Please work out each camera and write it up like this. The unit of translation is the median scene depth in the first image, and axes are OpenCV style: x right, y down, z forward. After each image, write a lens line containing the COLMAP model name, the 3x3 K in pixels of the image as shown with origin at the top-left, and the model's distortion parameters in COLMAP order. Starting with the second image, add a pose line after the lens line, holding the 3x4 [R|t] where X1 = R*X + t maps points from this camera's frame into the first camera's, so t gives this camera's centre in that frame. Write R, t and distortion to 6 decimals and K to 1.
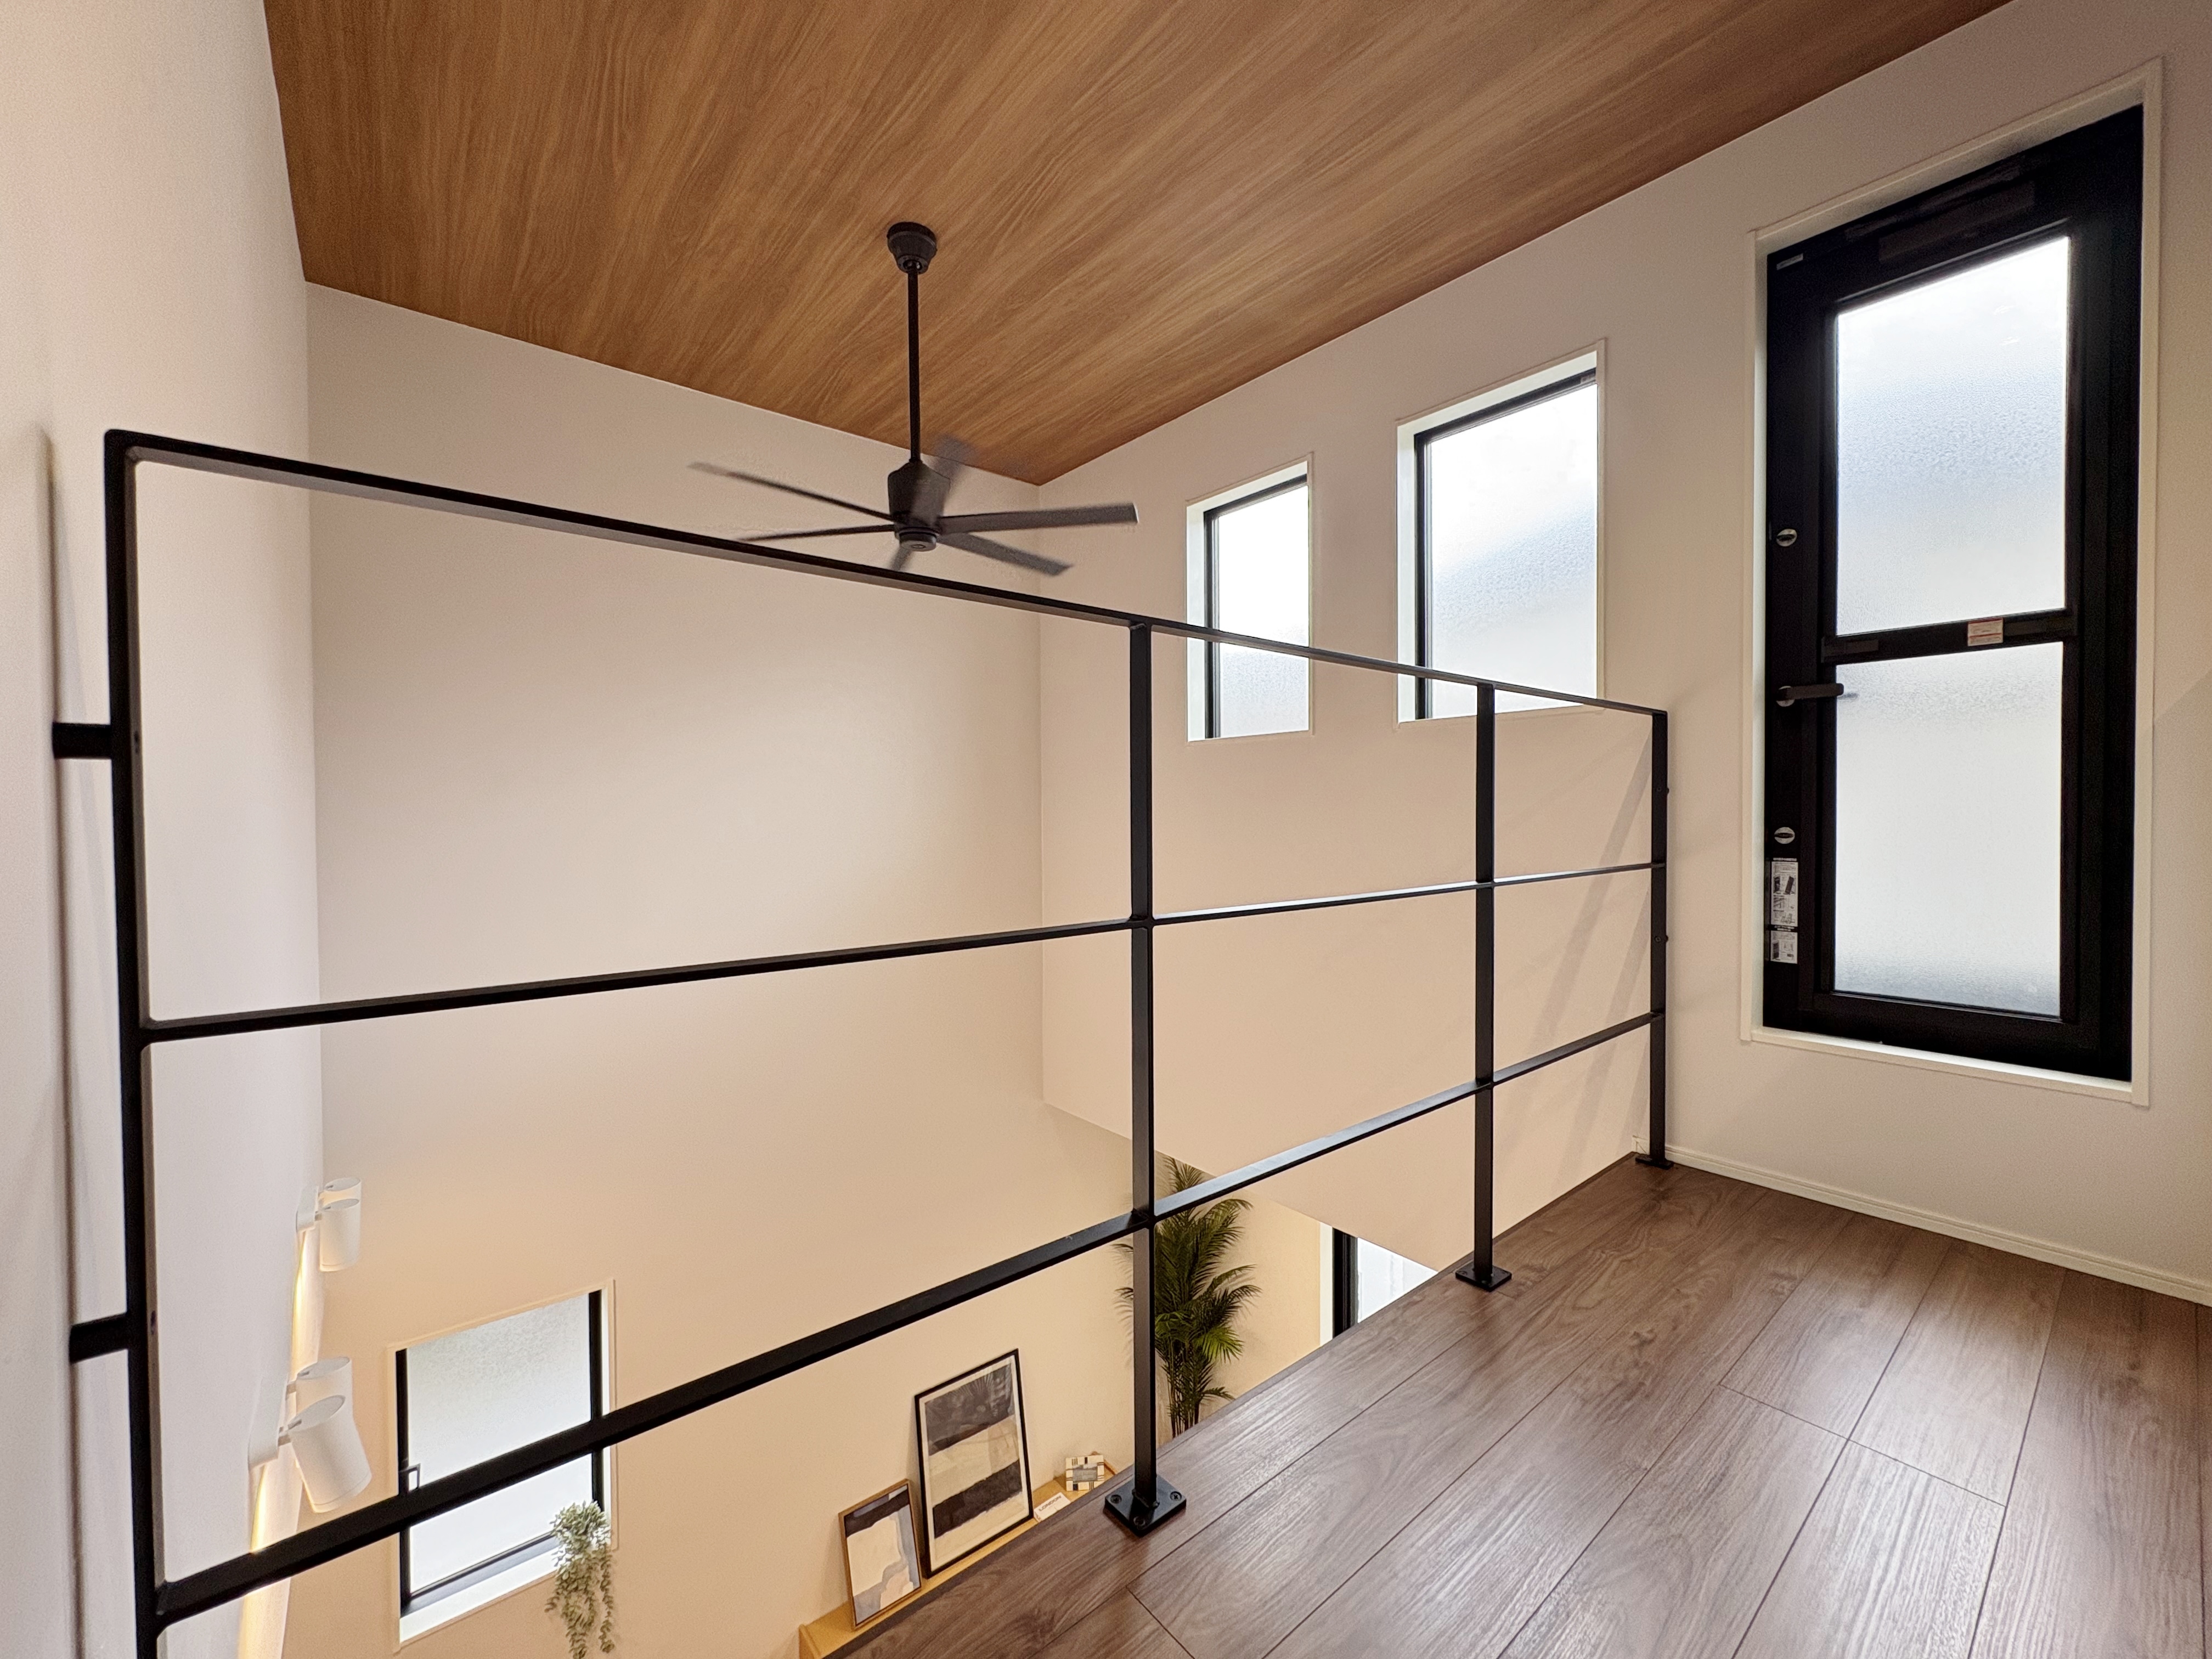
lens RADIAL K [[883.5, 0, 1096.3], [0, 883.5, 822.8], [0, 0, 1]] dist [0.000672, 0.000115]
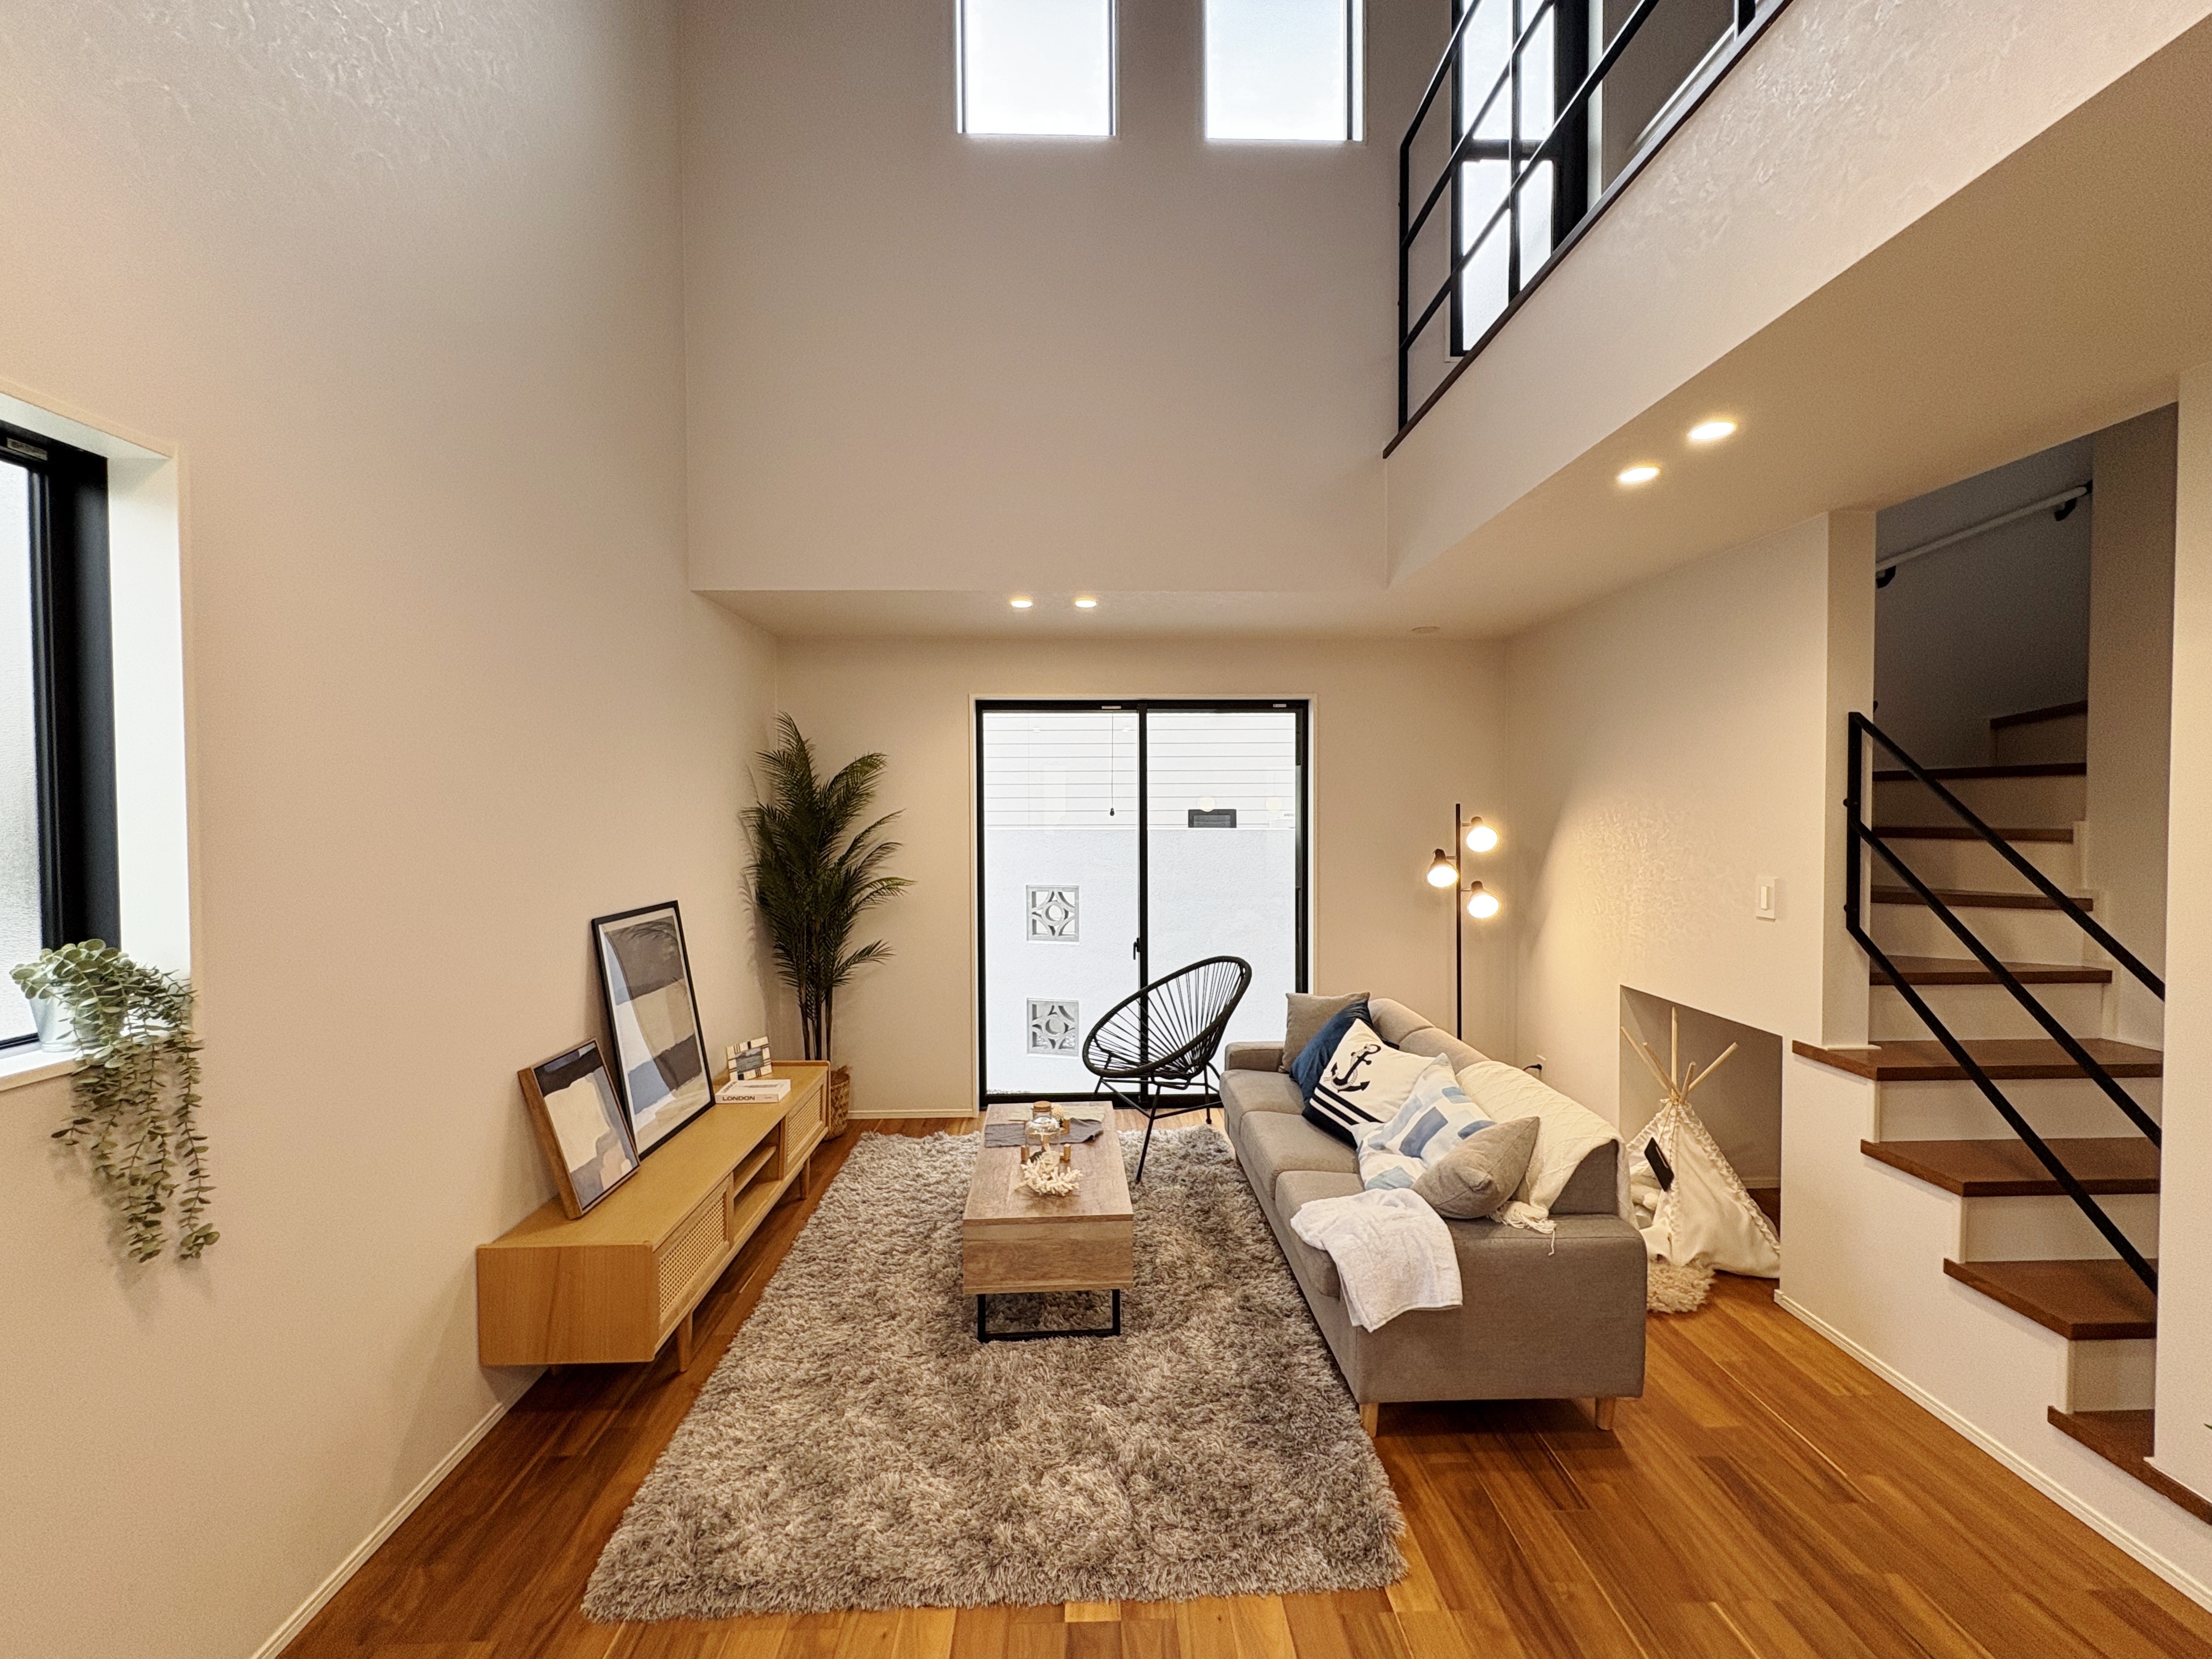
lens RADIAL K [[883.6, 0, 1110.1], [0, 883.6, 829.0], [0, 0, 1]] dist [0.000672, 0.000115]
pose [[0.602739, -0.019235, 0.797707, -0.508326], [0.012818, 0.999814, 0.014423, 0.578488], [-0.797836, 0.001532, 0.602873, 0.278547]]
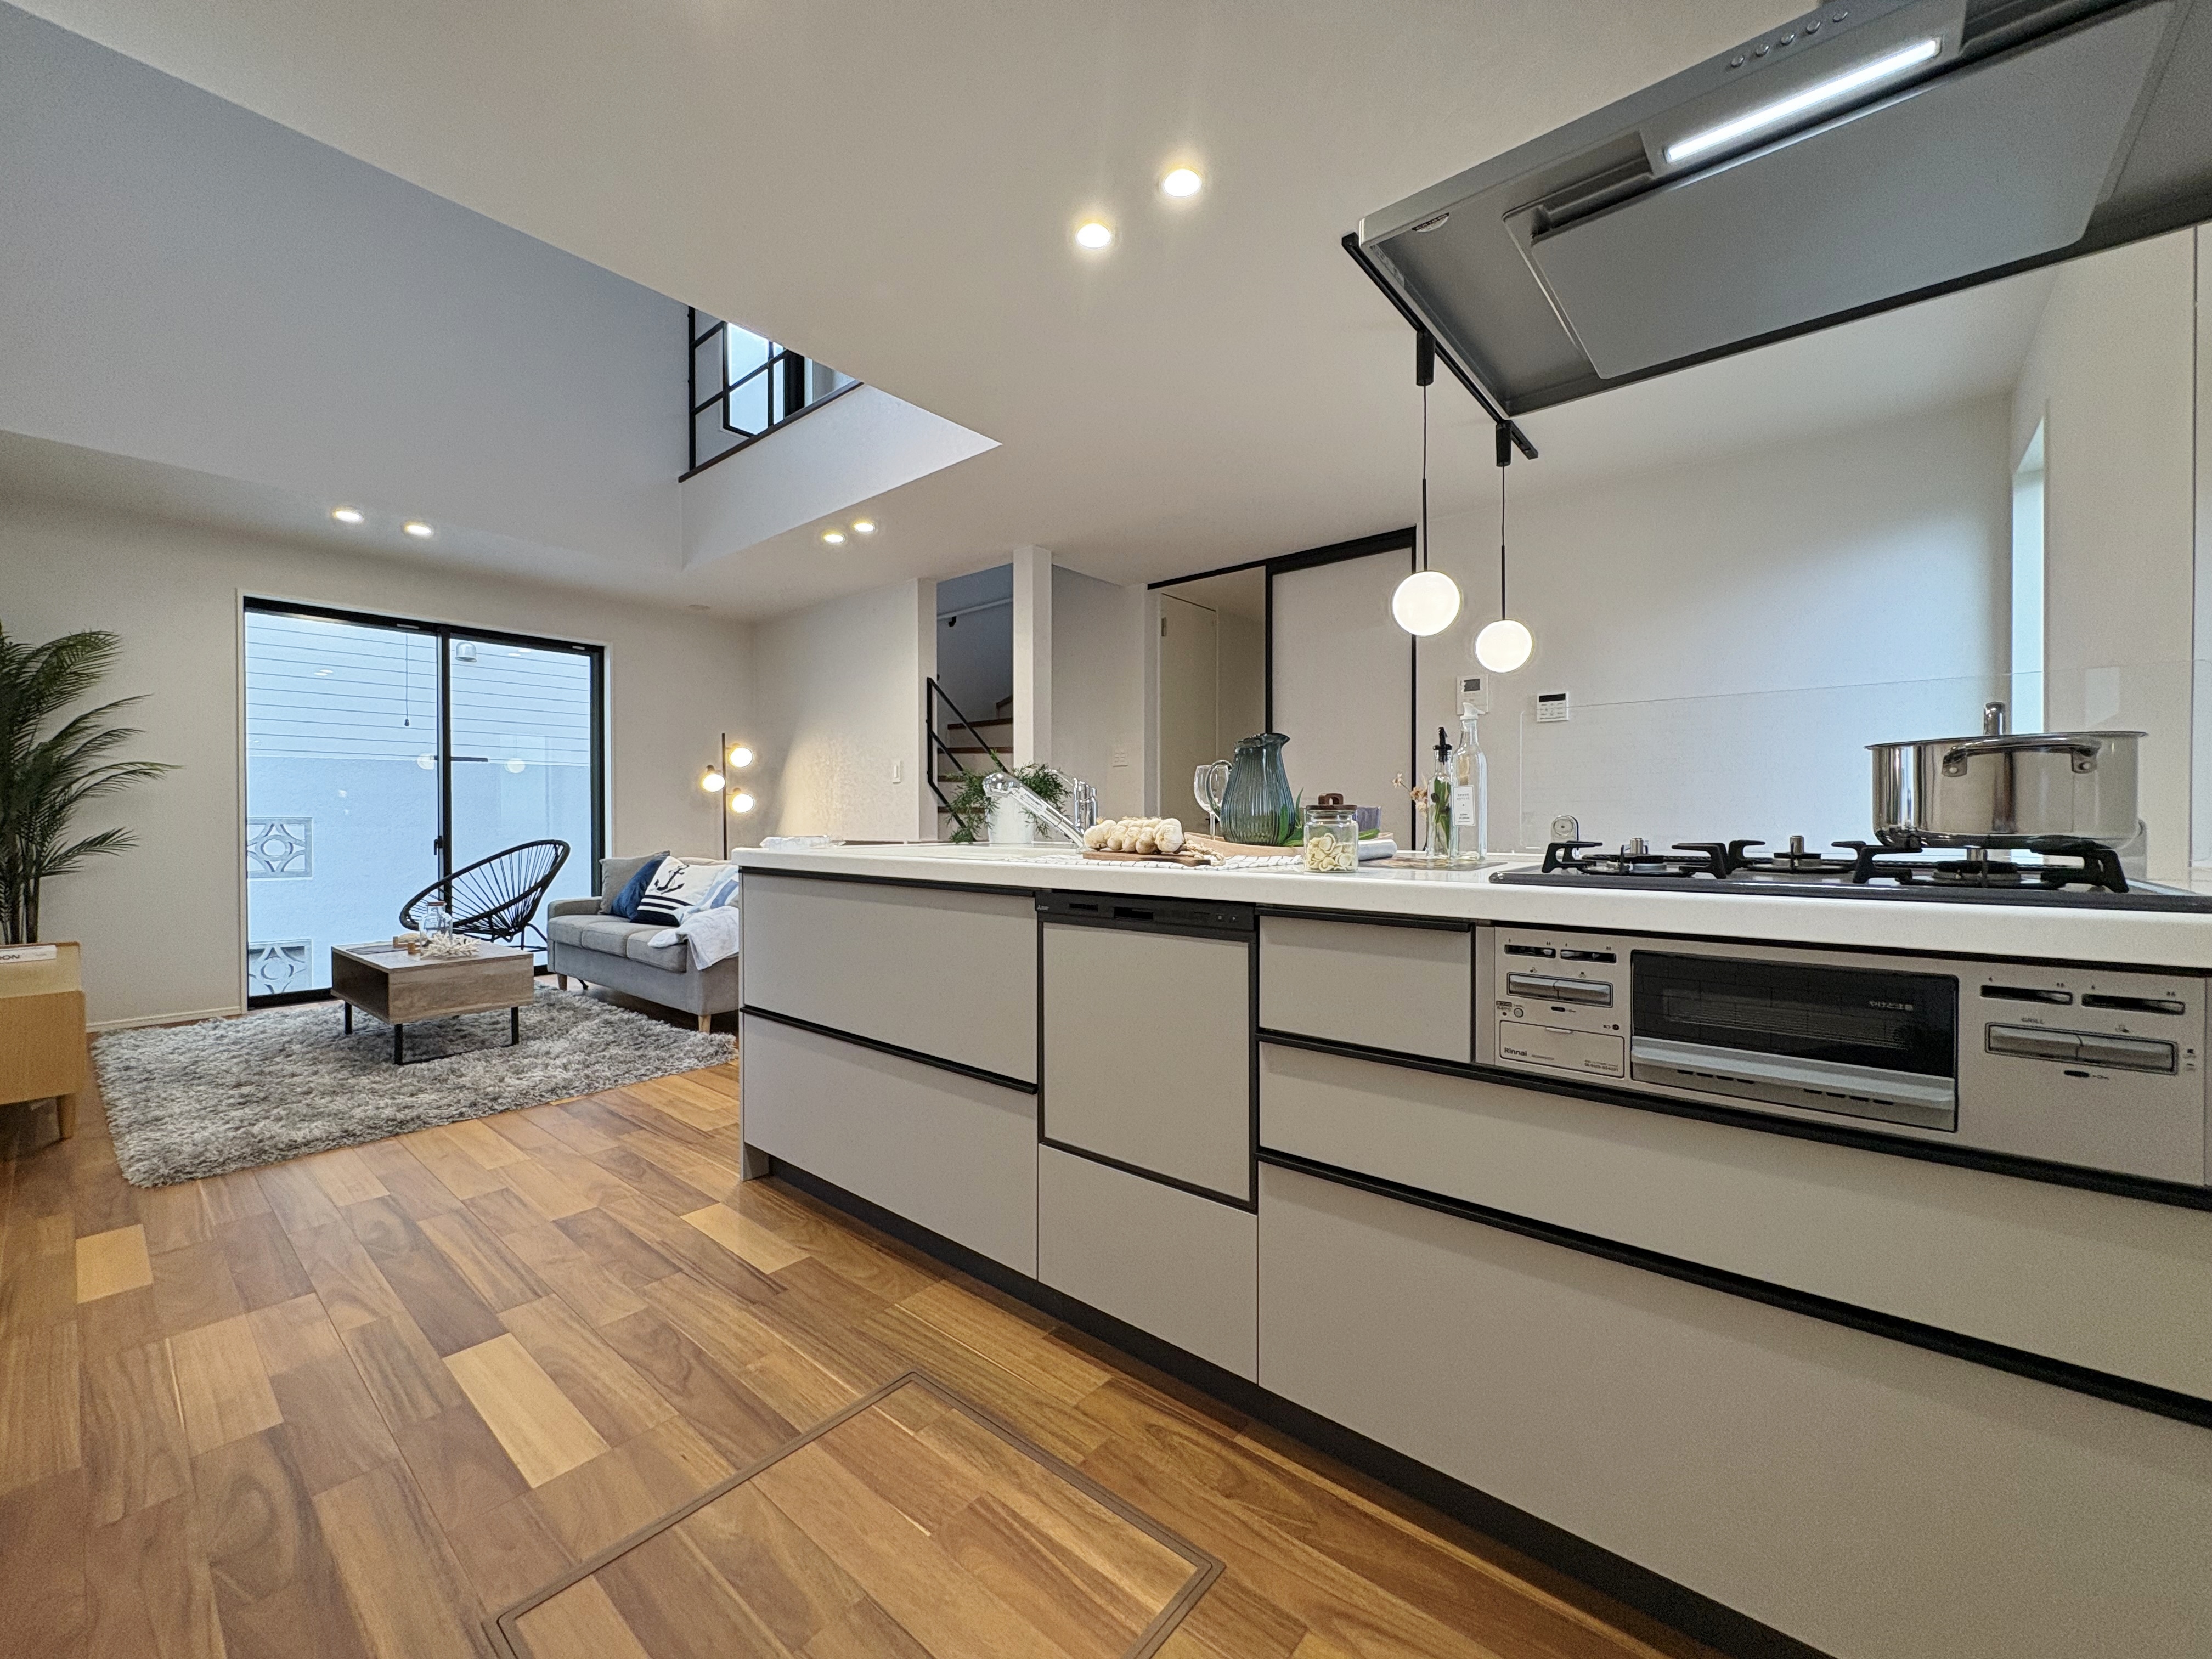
lens RADIAL K [[883.5, 0, 1105.9], [0, 883.5, 826.2], [0, 0, 1]] dist [0.000672, 0.000115]
pose [[-0.189281, -0.000561, 0.981923, -1.028738], [0.016330, 0.999860, 0.003719, 0.734800], [-0.981787, 0.016739, -0.189245, 0.227982]]
